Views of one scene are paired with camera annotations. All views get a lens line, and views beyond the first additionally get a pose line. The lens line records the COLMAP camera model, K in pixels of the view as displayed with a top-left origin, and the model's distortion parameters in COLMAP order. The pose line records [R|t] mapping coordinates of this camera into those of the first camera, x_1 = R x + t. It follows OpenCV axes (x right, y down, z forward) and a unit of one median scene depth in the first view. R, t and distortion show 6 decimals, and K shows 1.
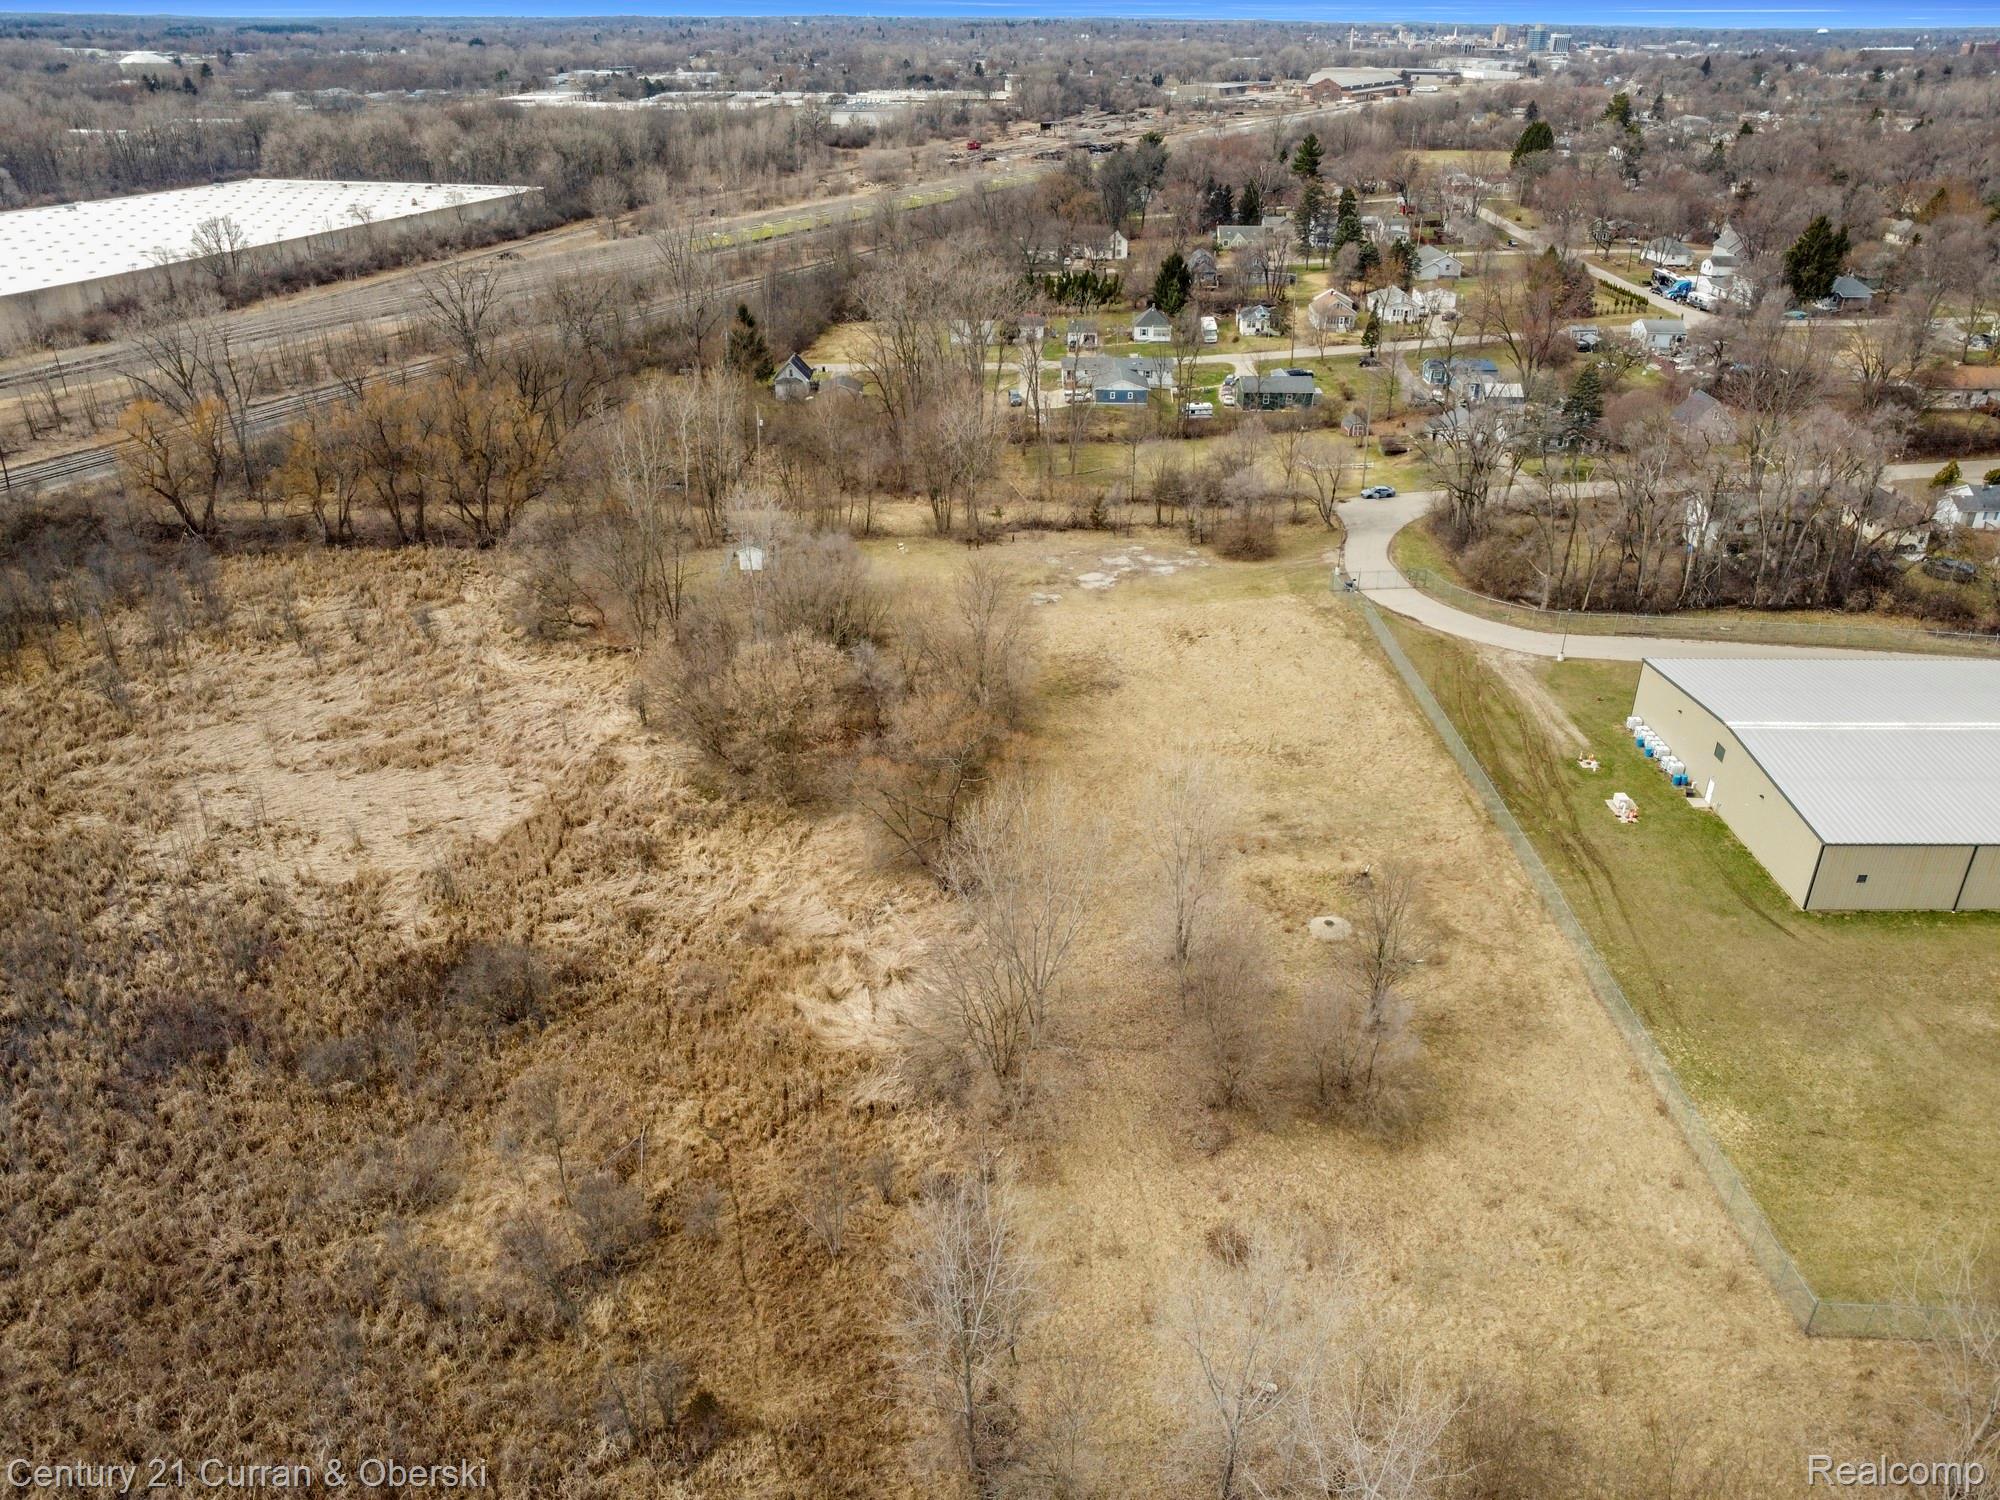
lens RADIAL K [[1448.6, 0, 1001.8], [0, 1448.6, 747.9], [0, 0, 1]] dist [-0.022901, -0.013851]
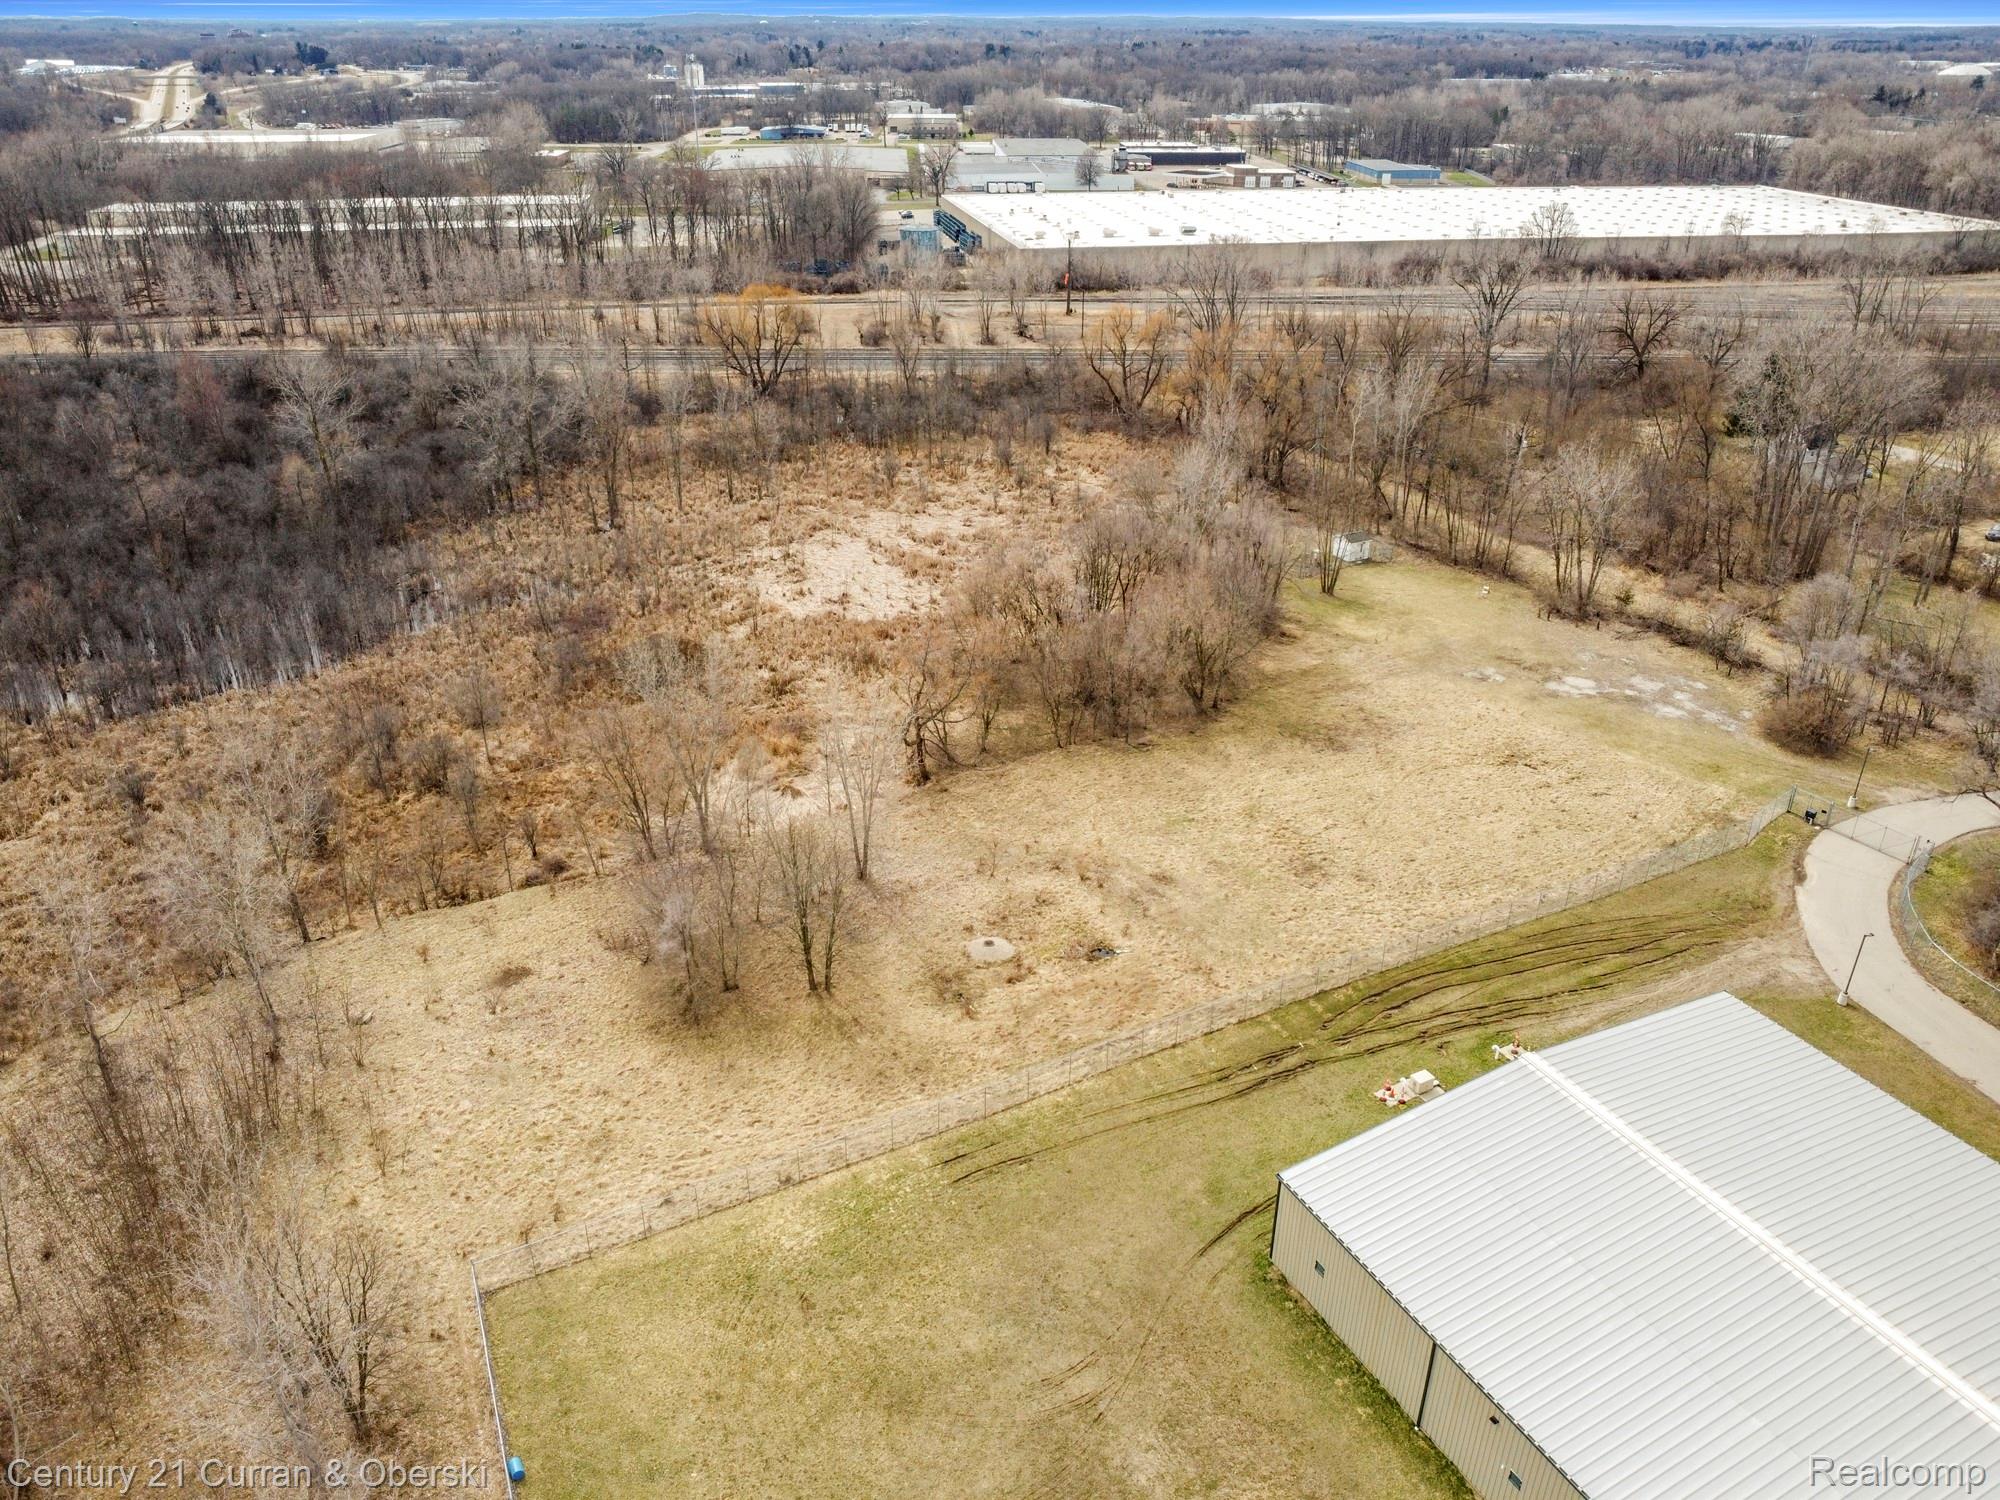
lens RADIAL K [[1448.6, 0, 1001.8], [0, 1448.6, 747.9], [0, 0, 1]] dist [-0.022901, -0.013851]
pose [[0.456860, 0.399765, -0.794649, 0.688741], [-0.405953, 0.888575, 0.213626, -0.148450], [0.791506, 0.224993, 0.568240, 0.313611]]
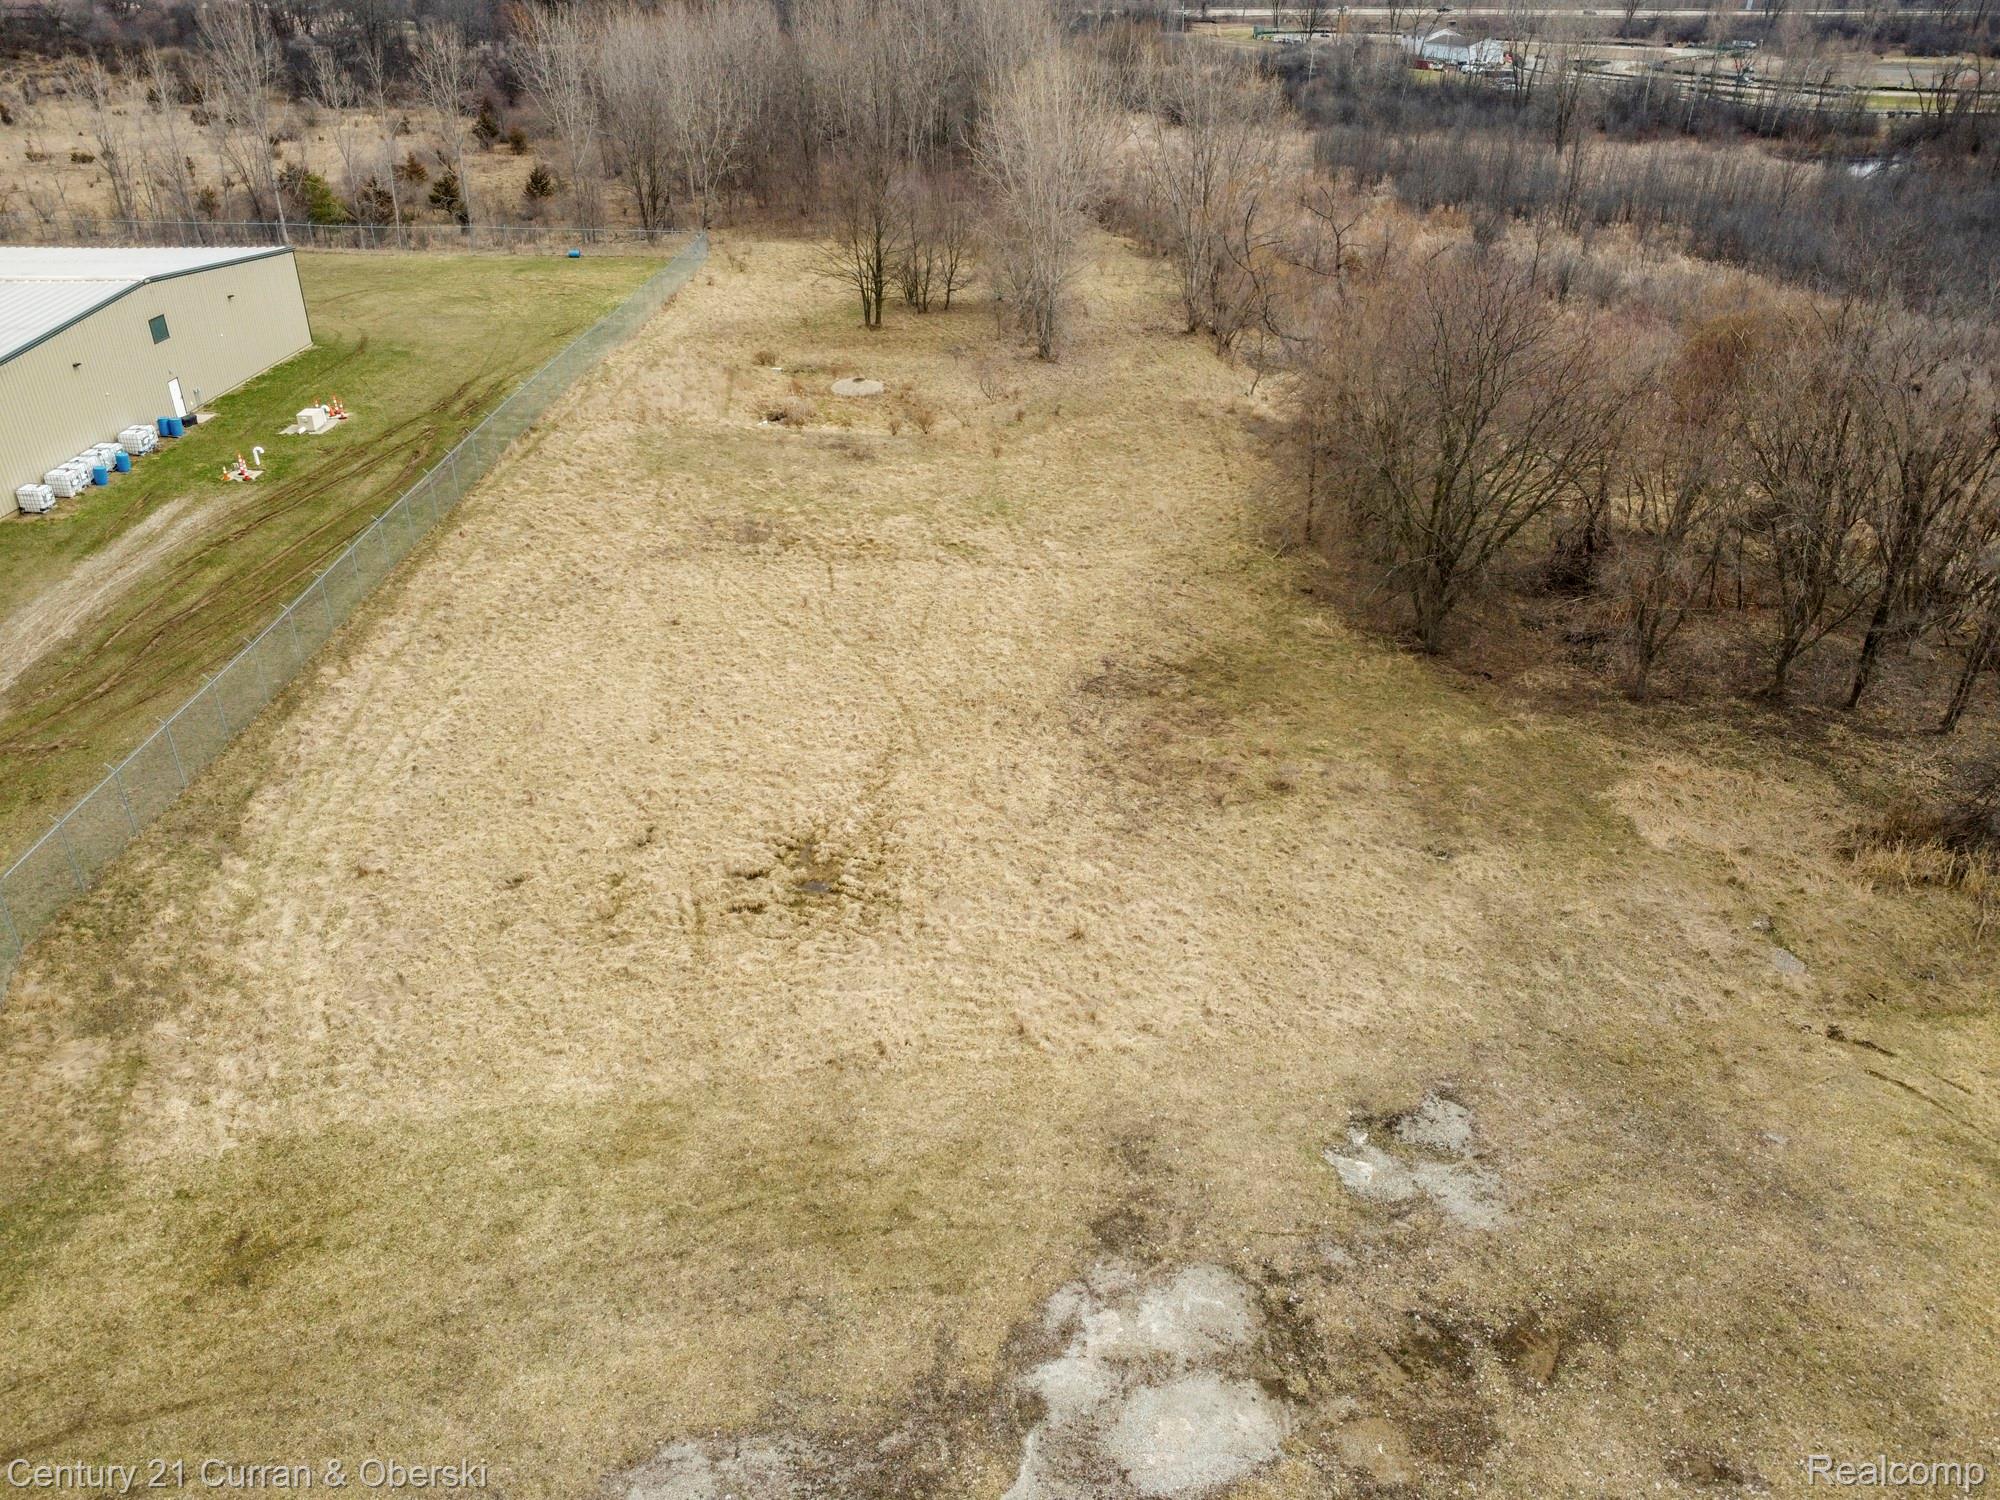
lens RADIAL K [[1448.6, 0, 1001.8], [0, 1448.6, 747.9], [0, 0, 1]] dist [-0.022901, -0.013851]
pose [[-0.999822, -0.014785, 0.011761, 0.095065], [0.001501, 0.558384, 0.829581, -0.332266], [-0.018832, 0.829451, -0.558262, 1.199004]]
